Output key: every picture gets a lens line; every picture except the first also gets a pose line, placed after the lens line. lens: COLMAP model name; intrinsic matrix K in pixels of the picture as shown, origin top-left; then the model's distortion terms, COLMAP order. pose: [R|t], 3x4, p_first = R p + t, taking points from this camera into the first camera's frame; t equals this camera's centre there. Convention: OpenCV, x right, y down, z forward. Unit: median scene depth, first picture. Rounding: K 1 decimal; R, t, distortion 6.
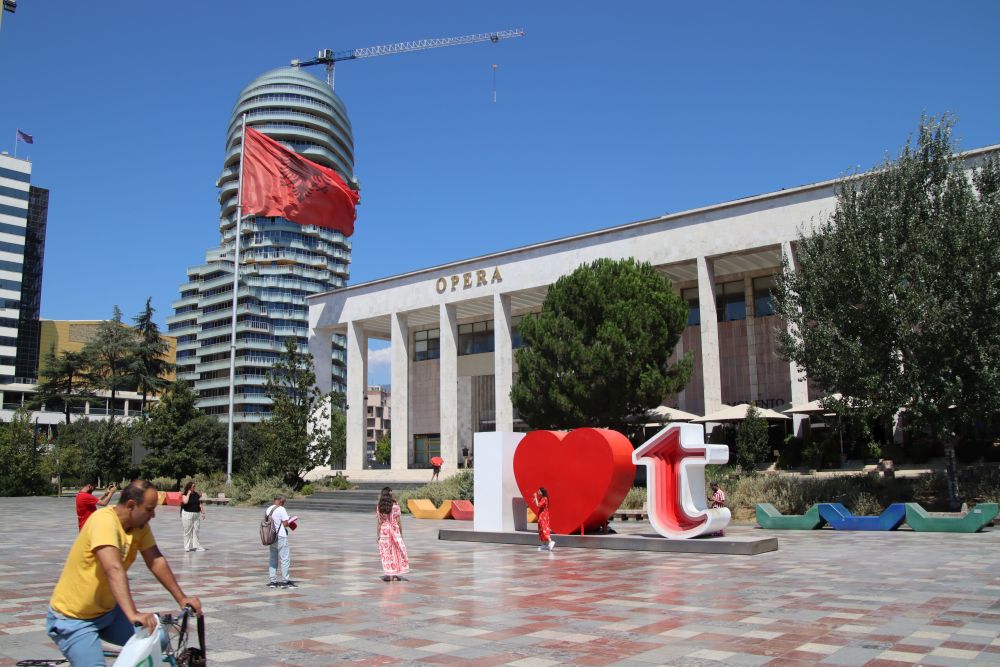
lens RADIAL K [[853.7, 0, 500.0], [0, 853.7, 333.5], [0, 0, 1]] dist [-0.119814, 0.004473]
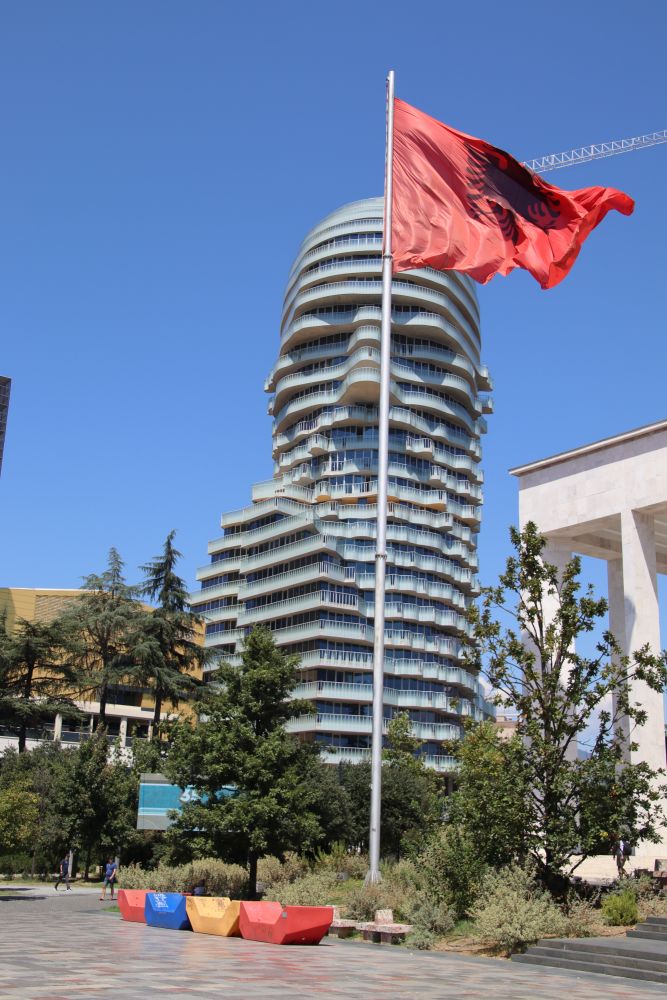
lens RADIAL K [[1195.4, 0, 333.5], [0, 1195.4, 500.0], [0, 0, 1]] dist [0.024290, 0.015414]
pose [[0.970391, -0.023875, -0.240355, -0.077948], [-0.007997, 0.991381, -0.130763, 0.028126], [0.241406, 0.128813, 0.961837, 0.161439]]
